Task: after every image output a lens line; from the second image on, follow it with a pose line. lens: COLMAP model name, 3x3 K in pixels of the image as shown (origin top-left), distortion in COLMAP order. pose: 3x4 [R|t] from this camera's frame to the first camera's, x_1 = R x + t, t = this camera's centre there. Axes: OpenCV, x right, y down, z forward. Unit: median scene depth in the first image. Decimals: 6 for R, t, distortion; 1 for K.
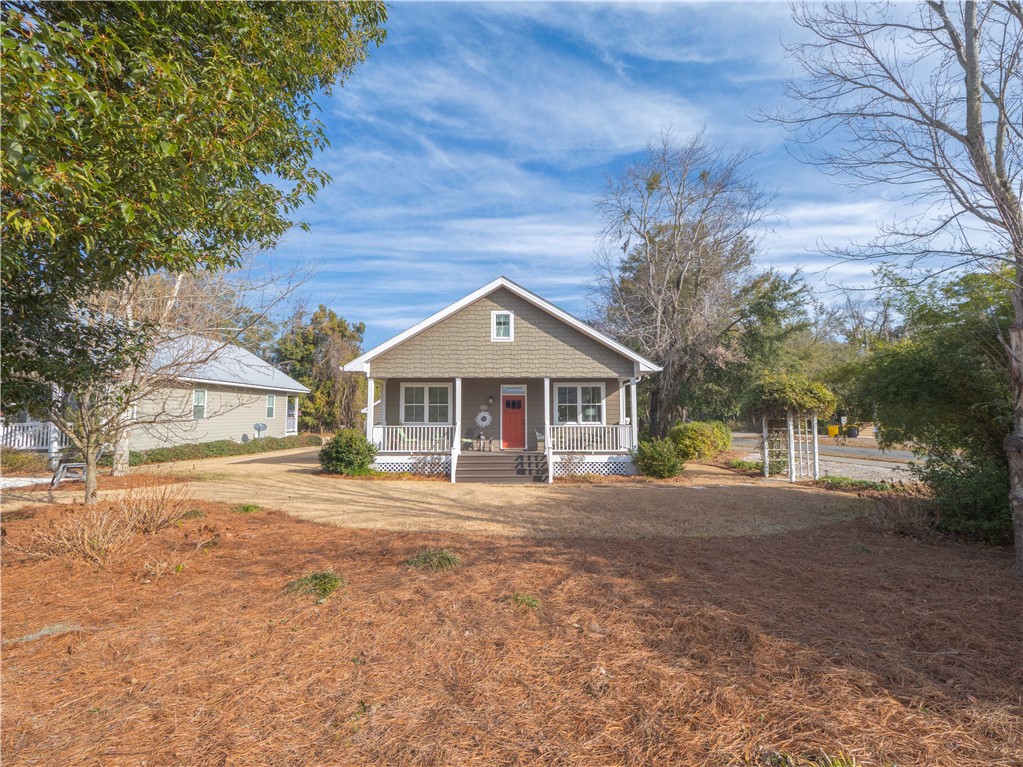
lens RADIAL K [[428.5, 0, 478.9], [0, 428.5, 385.5], [0, 0, 1]] dist [0.004745, -0.000978]
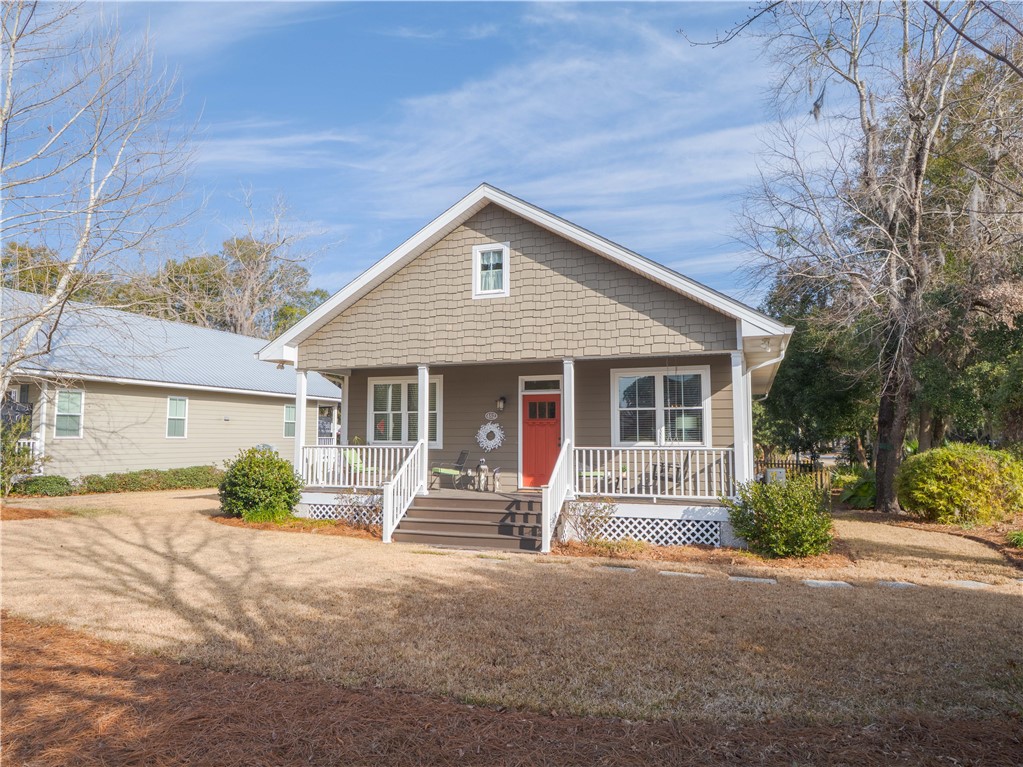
lens RADIAL K [[642.5, 0, 512.9], [0, 642.5, 384.3], [0, 0, 1]] dist [-0.015630, 0.000545]
pose [[0.939127, -0.026026, -0.342584, 0.353073], [0.018986, 0.999534, -0.023889, 0.031059], [0.343046, 0.015931, 0.939184, 0.202667]]
